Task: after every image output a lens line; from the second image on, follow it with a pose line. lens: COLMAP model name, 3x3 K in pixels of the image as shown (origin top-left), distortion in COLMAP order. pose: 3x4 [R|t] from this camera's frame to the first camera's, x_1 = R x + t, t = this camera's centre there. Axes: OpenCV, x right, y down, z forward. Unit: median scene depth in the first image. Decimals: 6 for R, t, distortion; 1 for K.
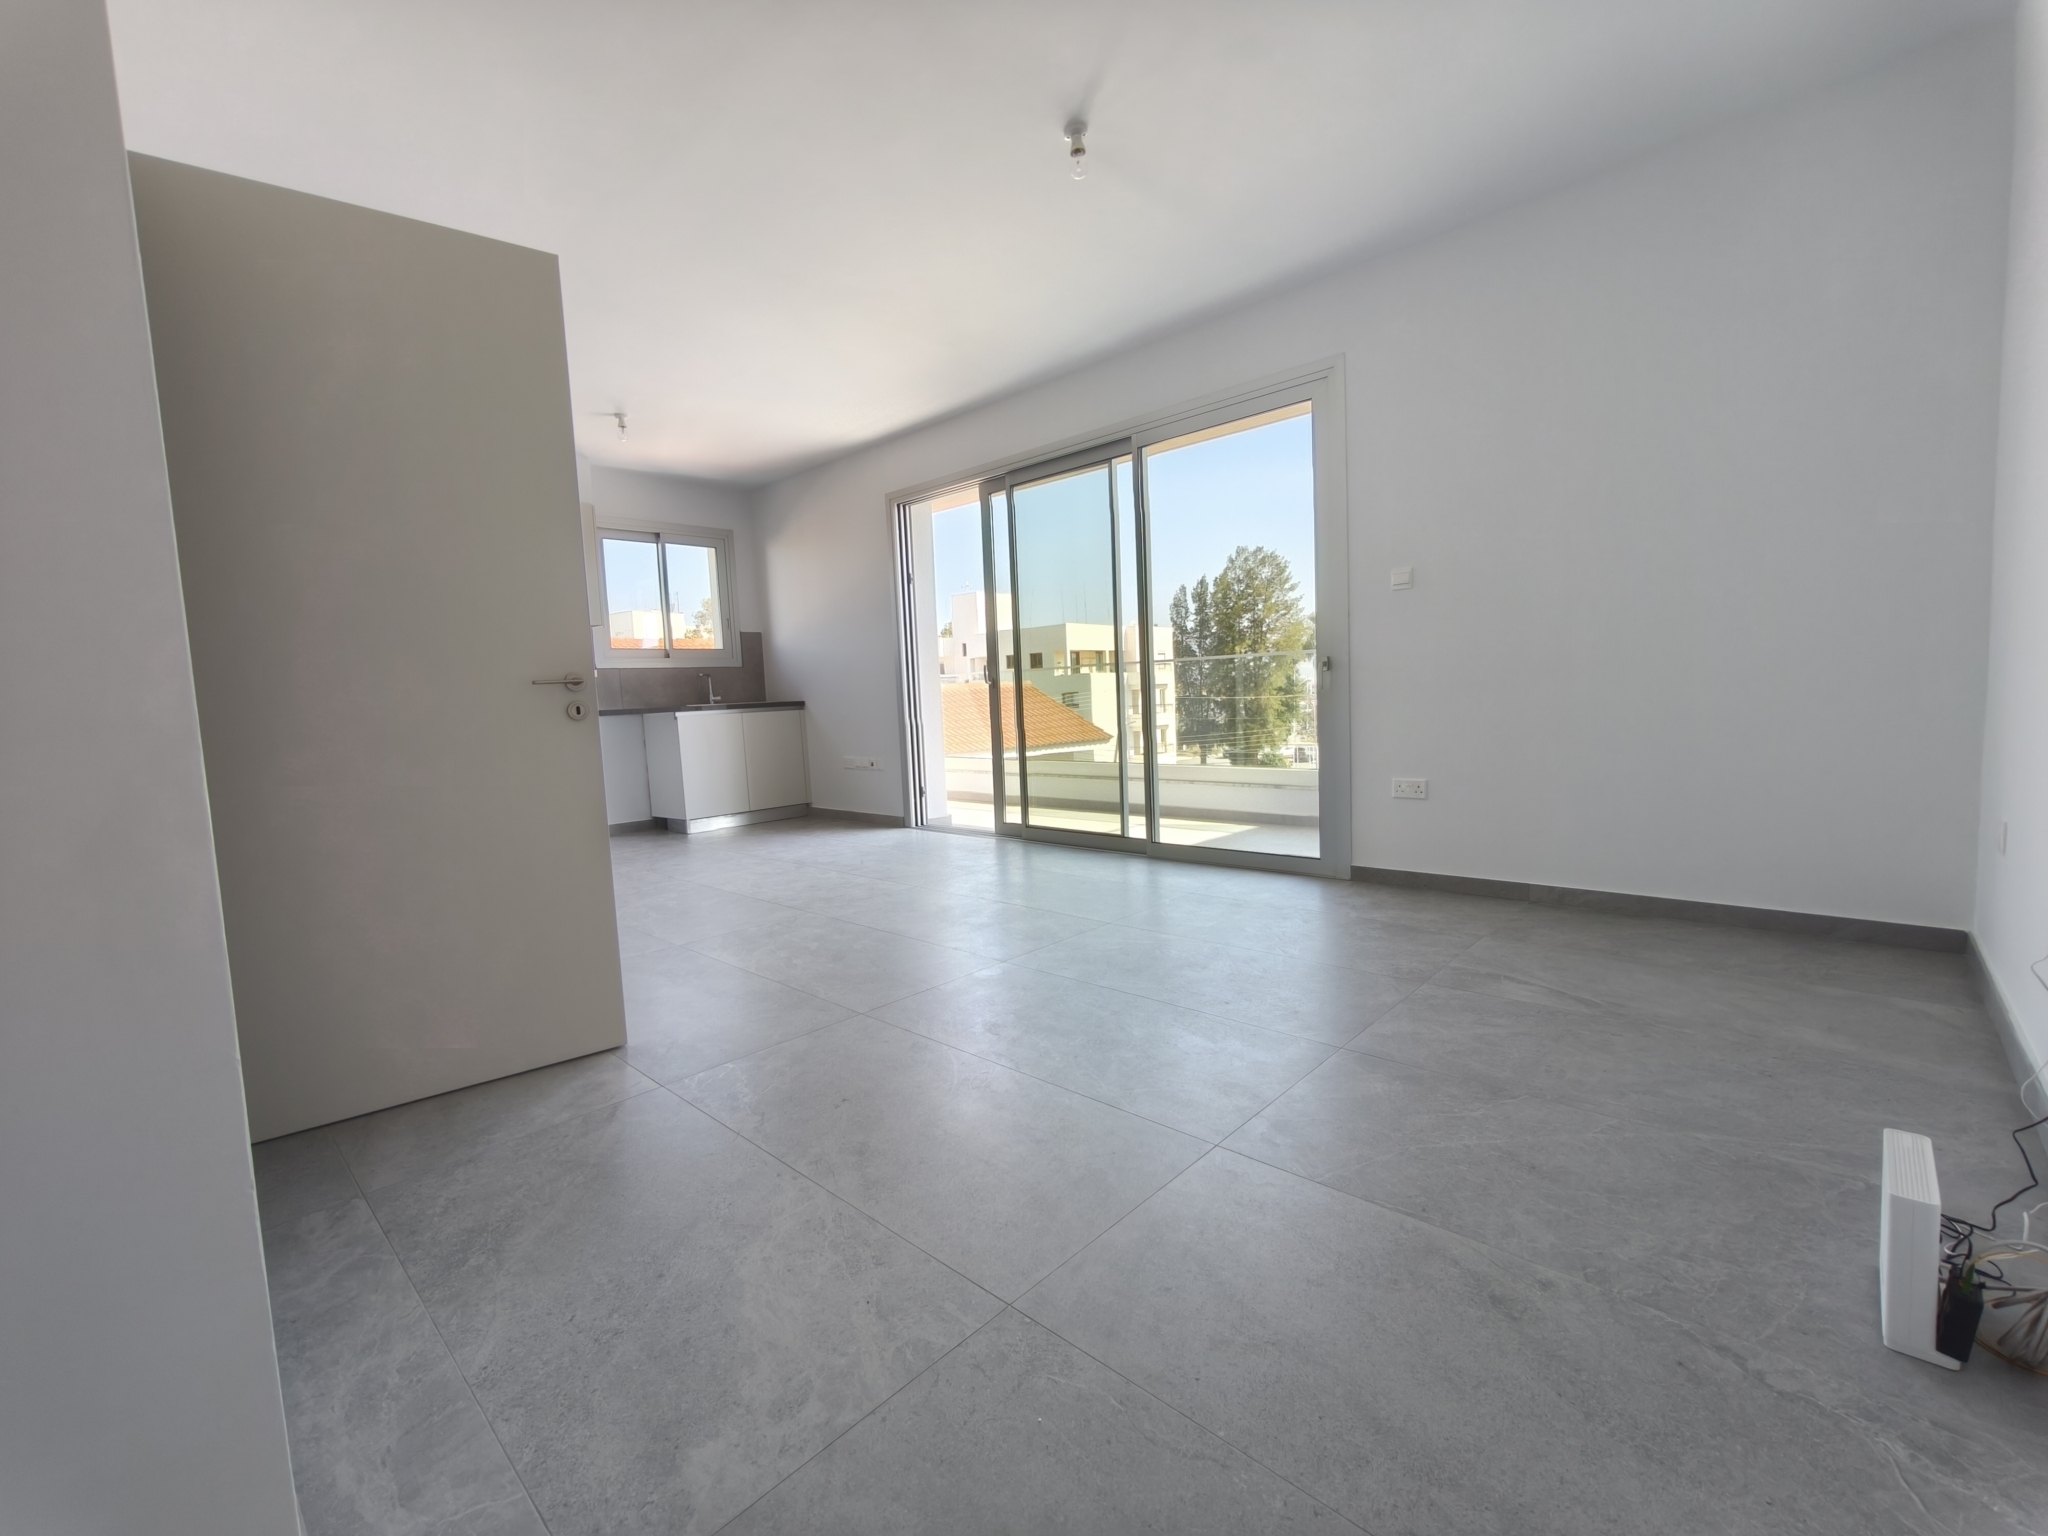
lens RADIAL K [[867.6, 0, 1025.6], [0, 867.6, 770.5], [0, 0, 1]] dist [-0.002916, -0.000898]
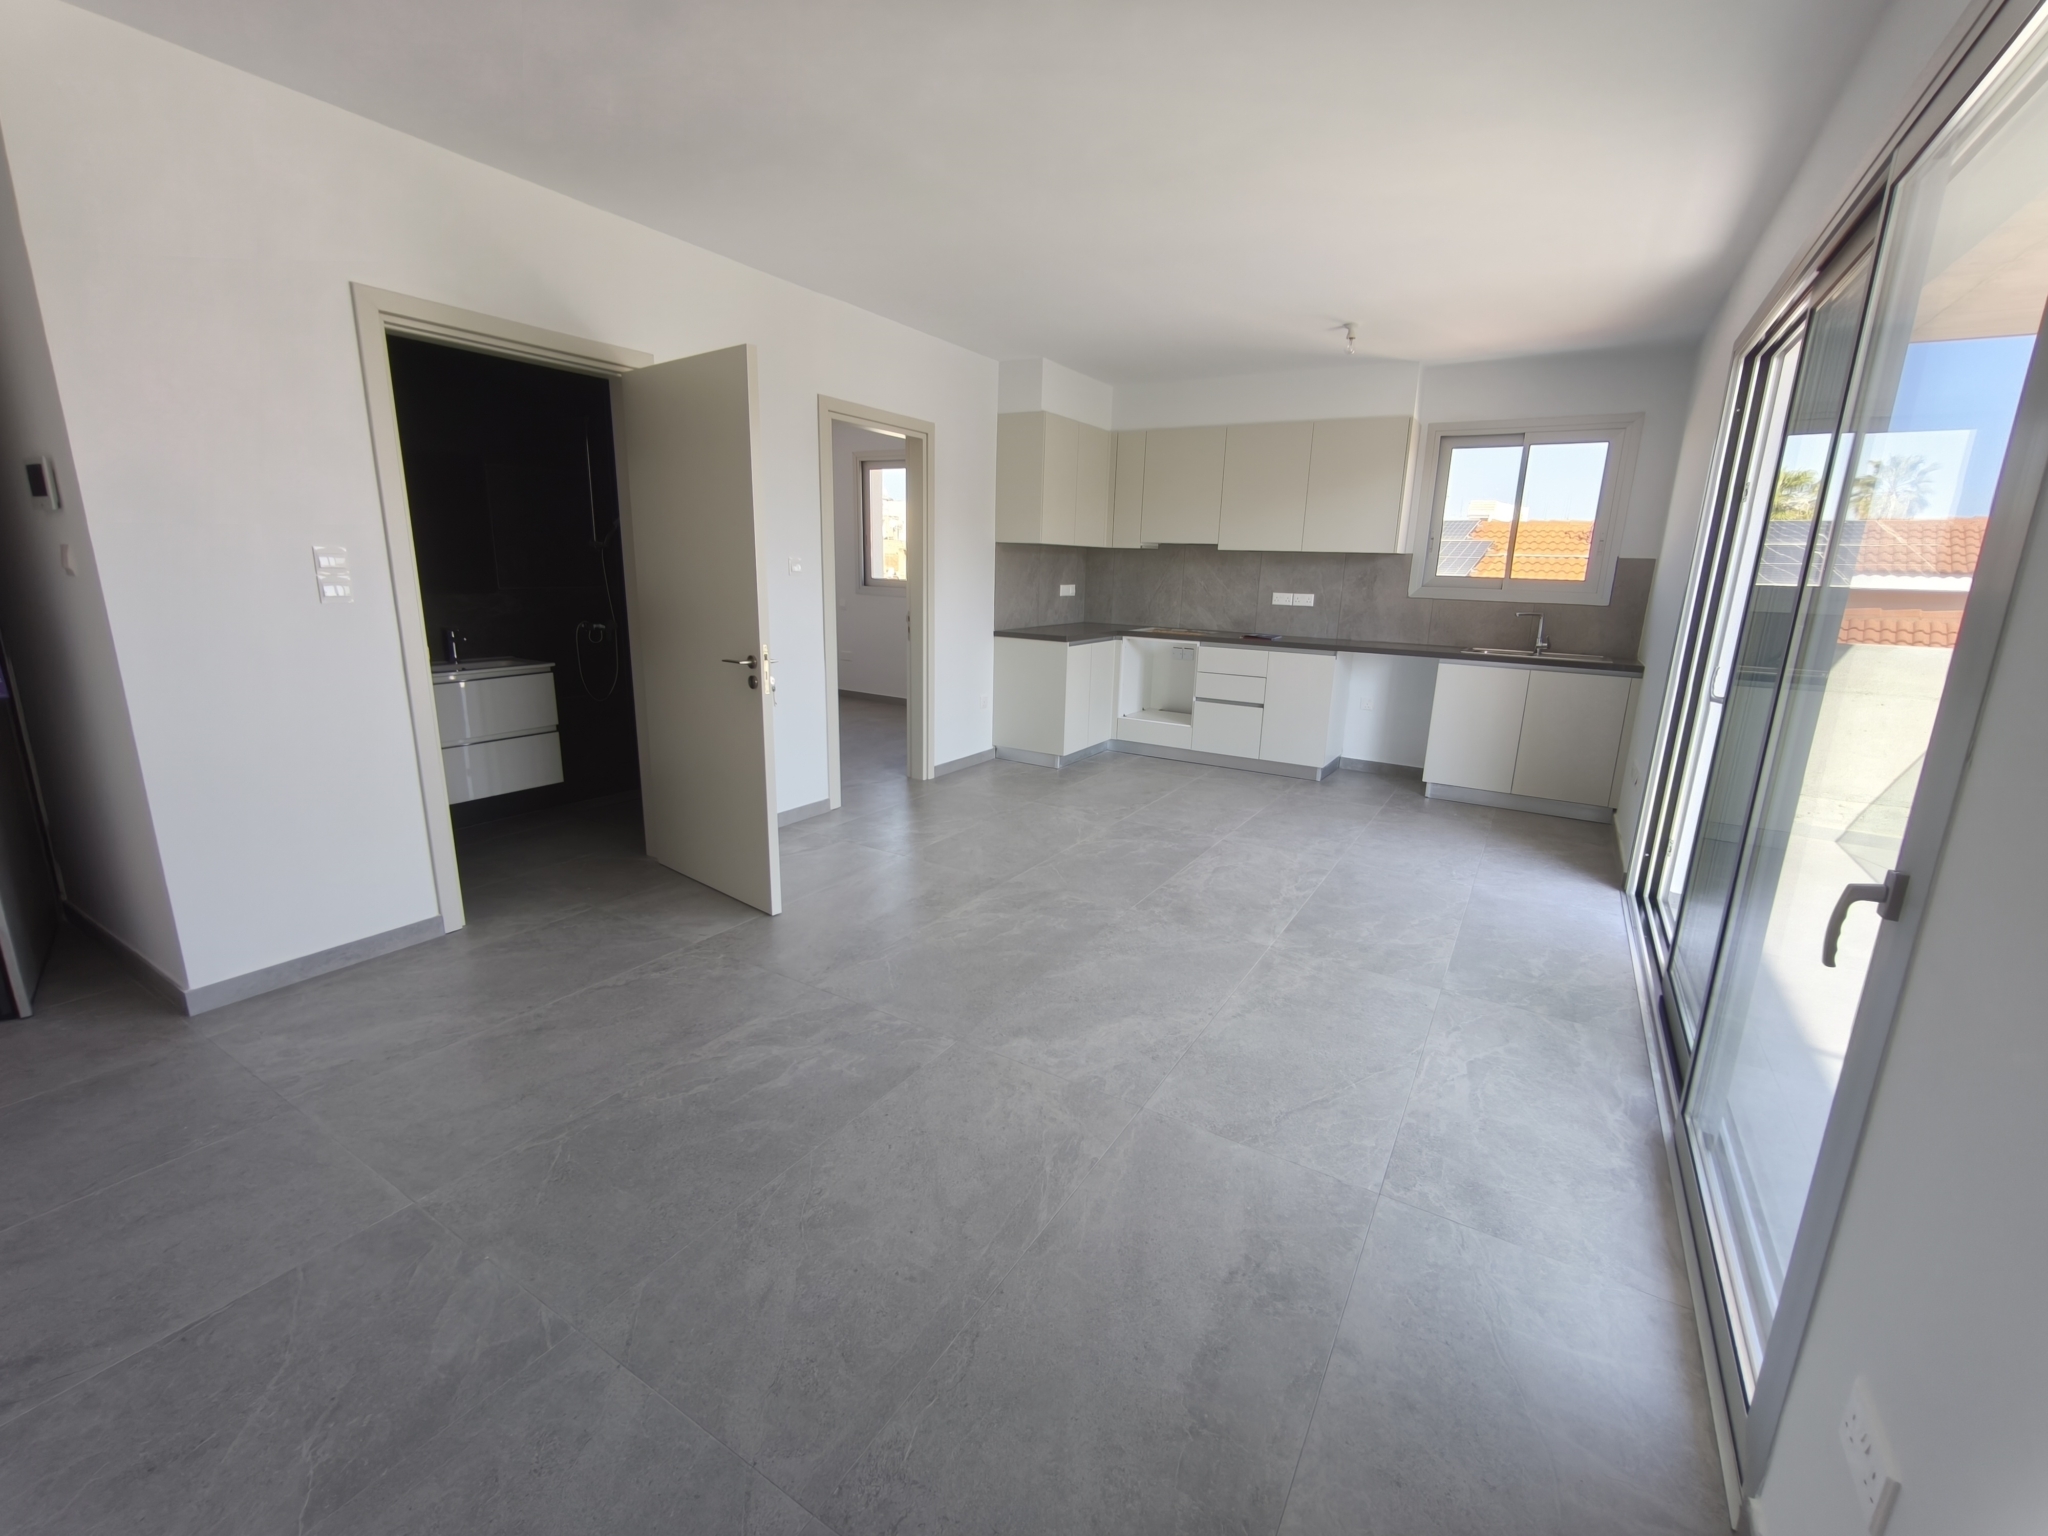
lens RADIAL K [[867.6, 0, 1025.6], [0, 867.6, 770.5], [0, 0, 1]] dist [-0.002916, -0.000898]
pose [[0.204598, 0.274919, -0.939446, 0.334408], [-0.124385, 0.959270, 0.253631, -0.121586], [0.970911, 0.064961, 0.230461, 0.392464]]
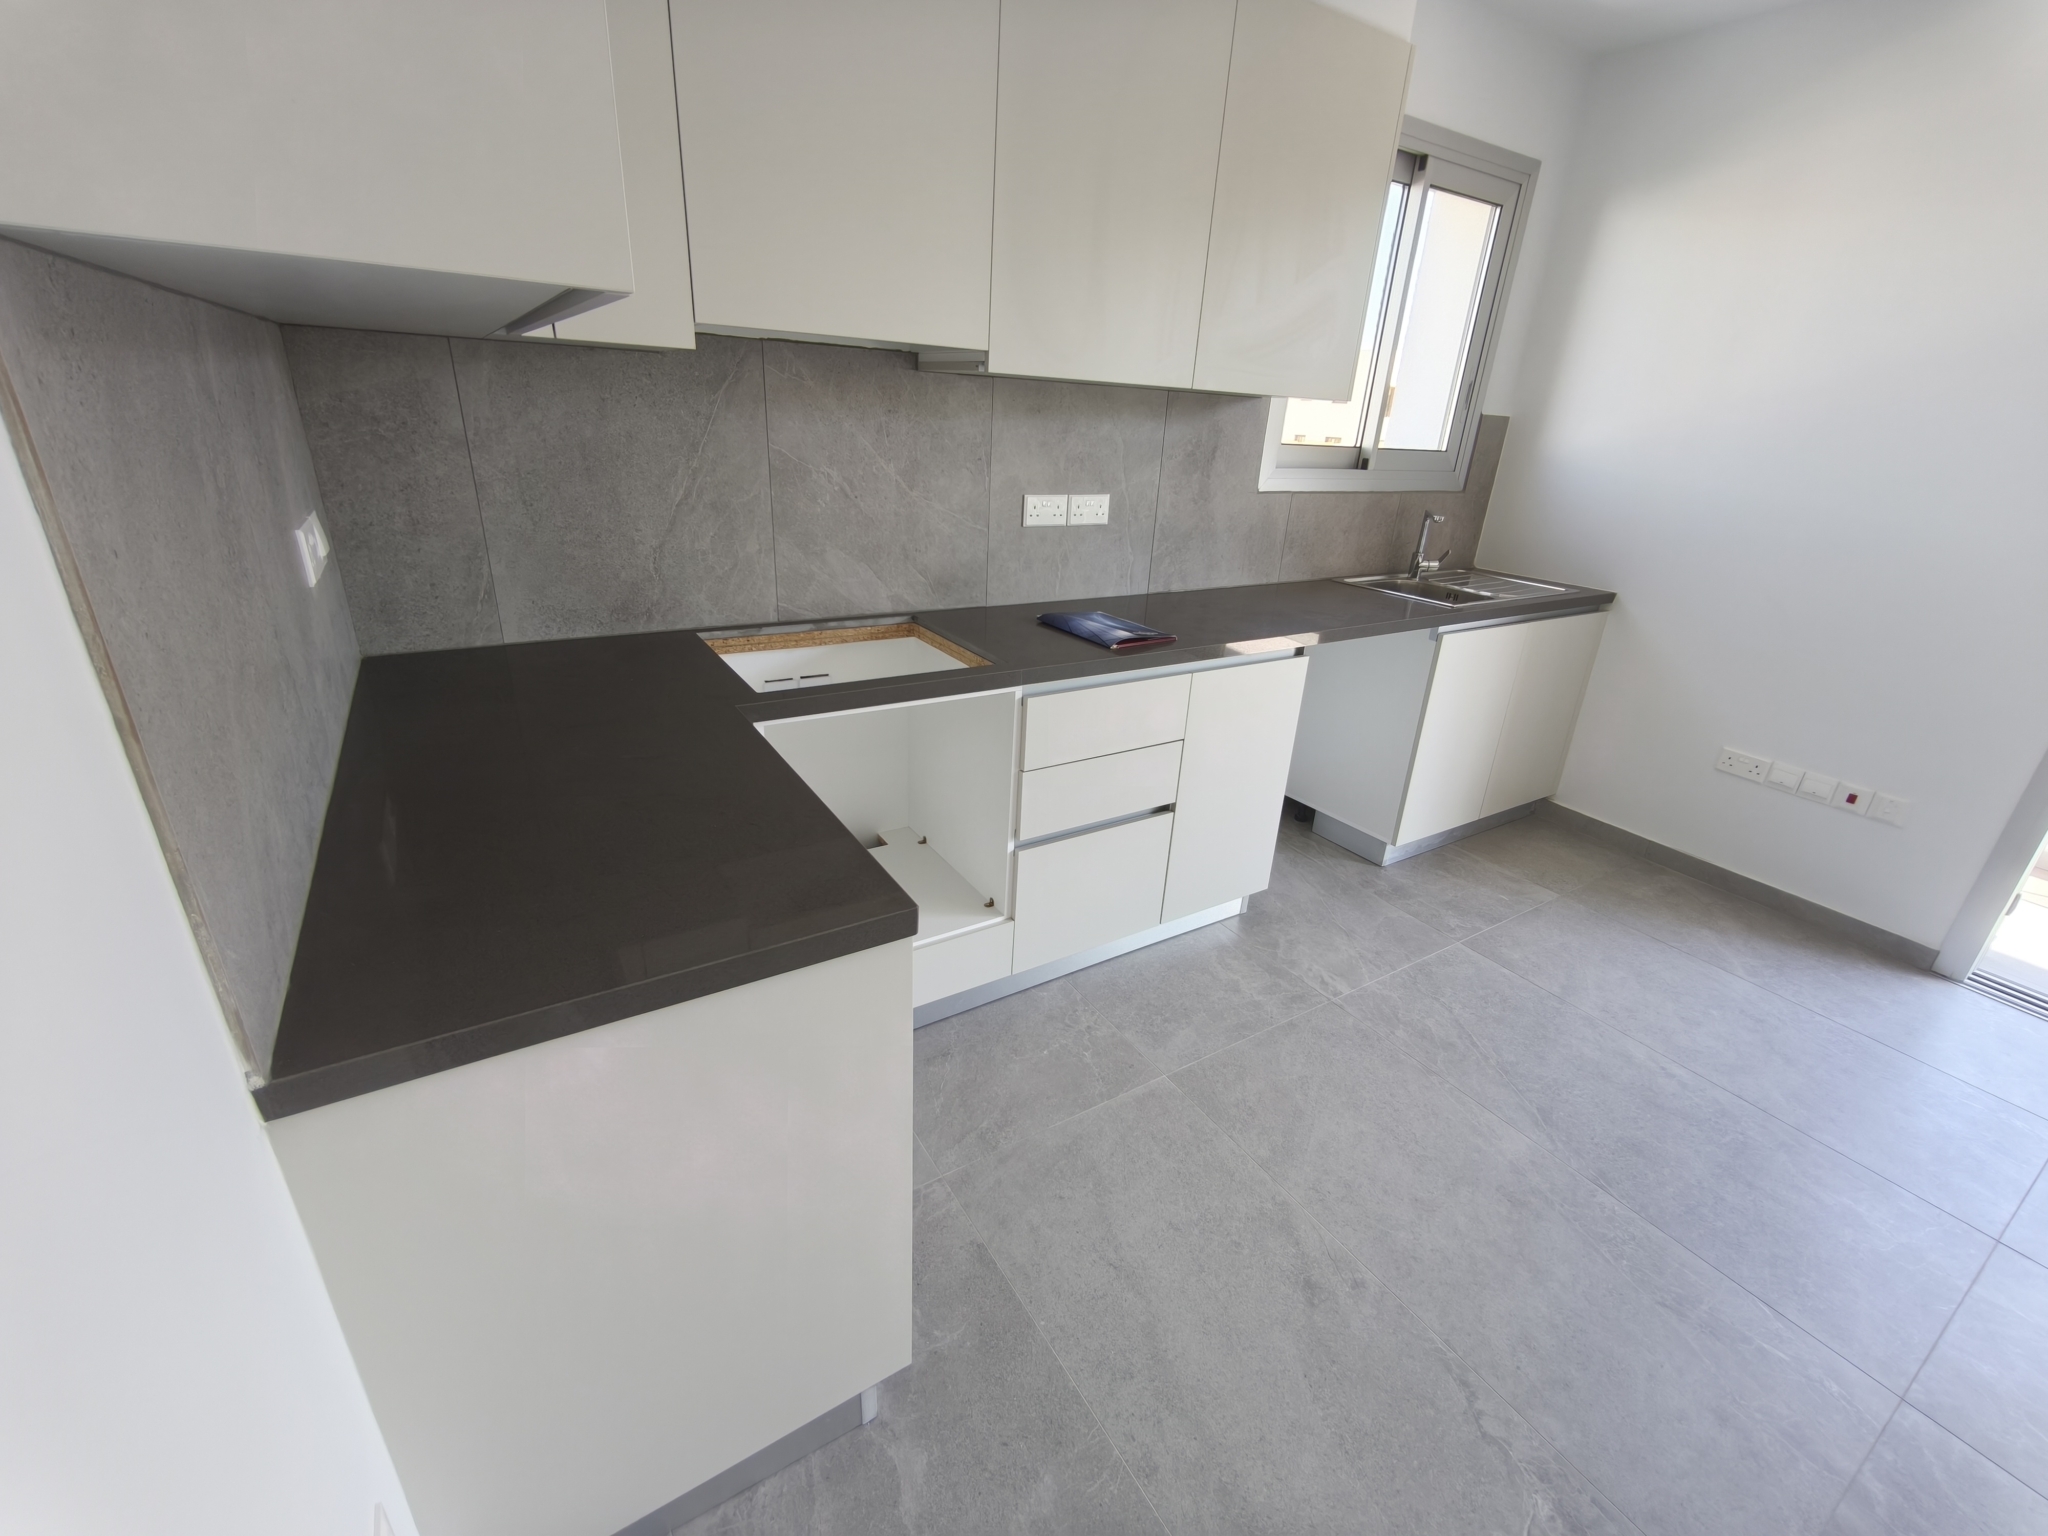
lens RADIAL K [[867.6, 0, 1025.6], [0, 867.6, 770.5], [0, 0, 1]] dist [-0.002916, -0.000898]
pose [[0.964941, 0.181840, -0.189268, -0.489191], [-0.116405, 0.942810, 0.312345, -0.105425], [0.235240, -0.279363, 0.930923, 0.498693]]
